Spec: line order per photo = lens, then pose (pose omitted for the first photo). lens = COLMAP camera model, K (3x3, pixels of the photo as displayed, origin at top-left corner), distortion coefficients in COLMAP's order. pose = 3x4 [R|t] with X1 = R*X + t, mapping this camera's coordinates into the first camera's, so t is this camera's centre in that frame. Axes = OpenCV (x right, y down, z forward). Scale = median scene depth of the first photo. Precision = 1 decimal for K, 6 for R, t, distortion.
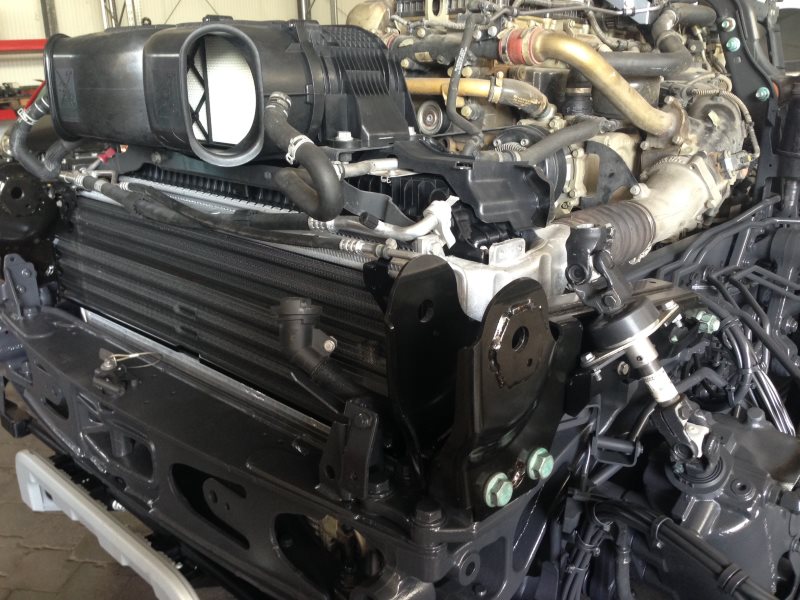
lens RADIAL K [[760.7, 0, 400.0], [0, 760.7, 300.0], [0, 0, 1]] dist [0.153863, -0.283522]
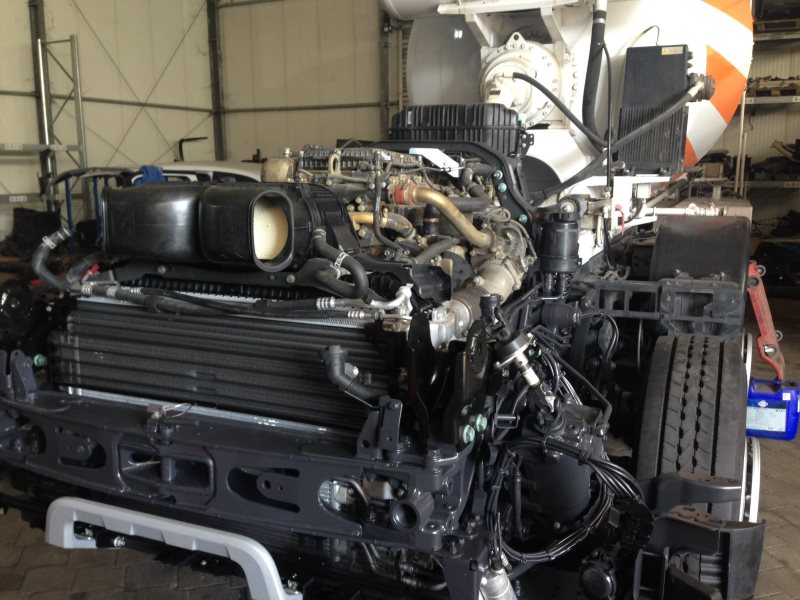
lens RADIAL K [[754.2, 0, 418.7], [0, 754.2, 300.3], [0, 0, 1]] dist [0.152222, -0.275355]
pose [[0.936745, -0.045277, 0.347071, -0.367542], [0.091523, 0.988783, -0.118030, 0.077586], [-0.337834, 0.142329, 0.930382, -0.442505]]
